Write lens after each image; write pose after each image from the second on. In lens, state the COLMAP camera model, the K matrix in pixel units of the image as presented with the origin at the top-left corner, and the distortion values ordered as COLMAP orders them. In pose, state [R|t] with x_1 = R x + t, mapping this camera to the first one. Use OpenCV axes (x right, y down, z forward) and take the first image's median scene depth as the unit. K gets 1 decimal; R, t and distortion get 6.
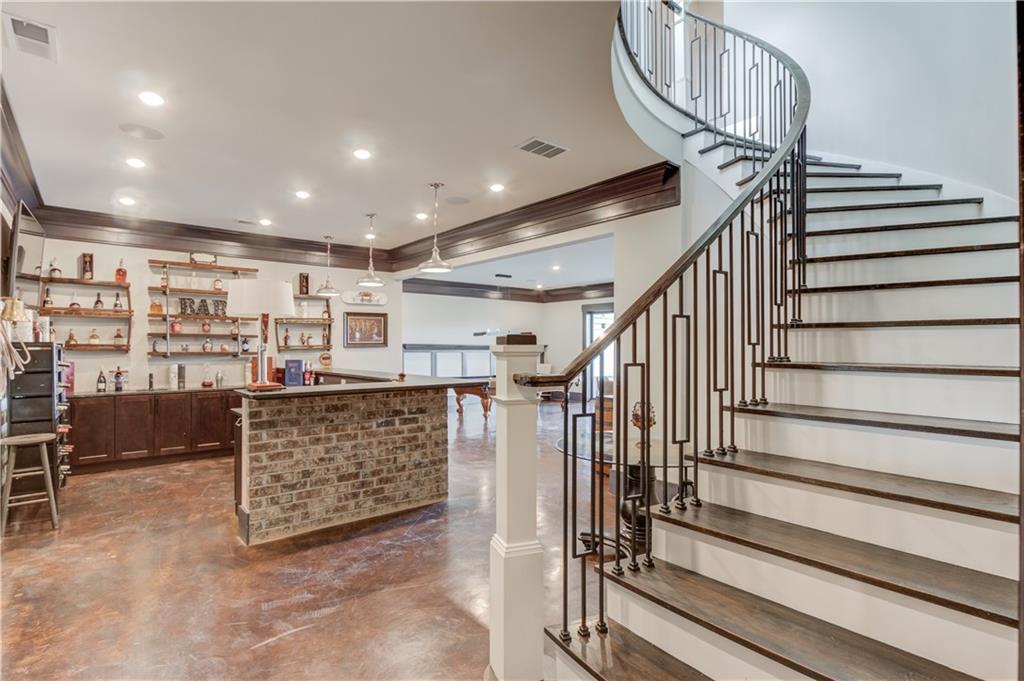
lens RADIAL K [[486.2, 0, 494.8], [0, 486.2, 330.2], [0, 0, 1]] dist [0.002645, 0.001184]
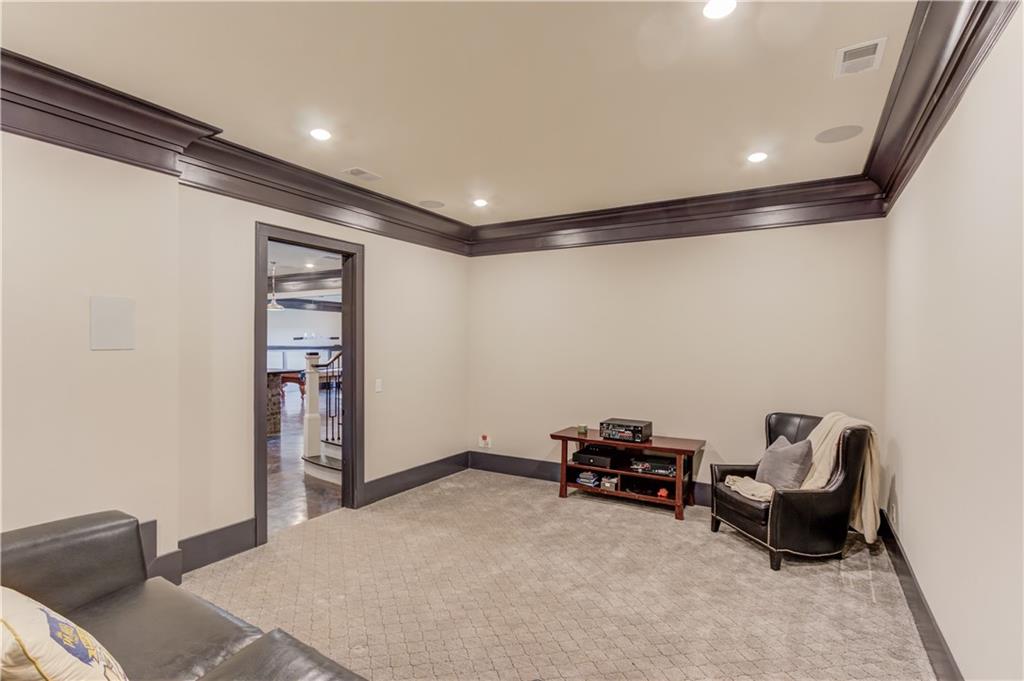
lens RADIAL K [[486.2, 0, 494.8], [0, 486.2, 330.2], [0, 0, 1]] dist [0.002645, 0.001184]
pose [[0.937173, 0.000940, 0.348865, 0.009973], [-0.006005, 0.999892, 0.013437, -0.036248], [-0.348814, -0.014688, 0.937077, -0.474546]]
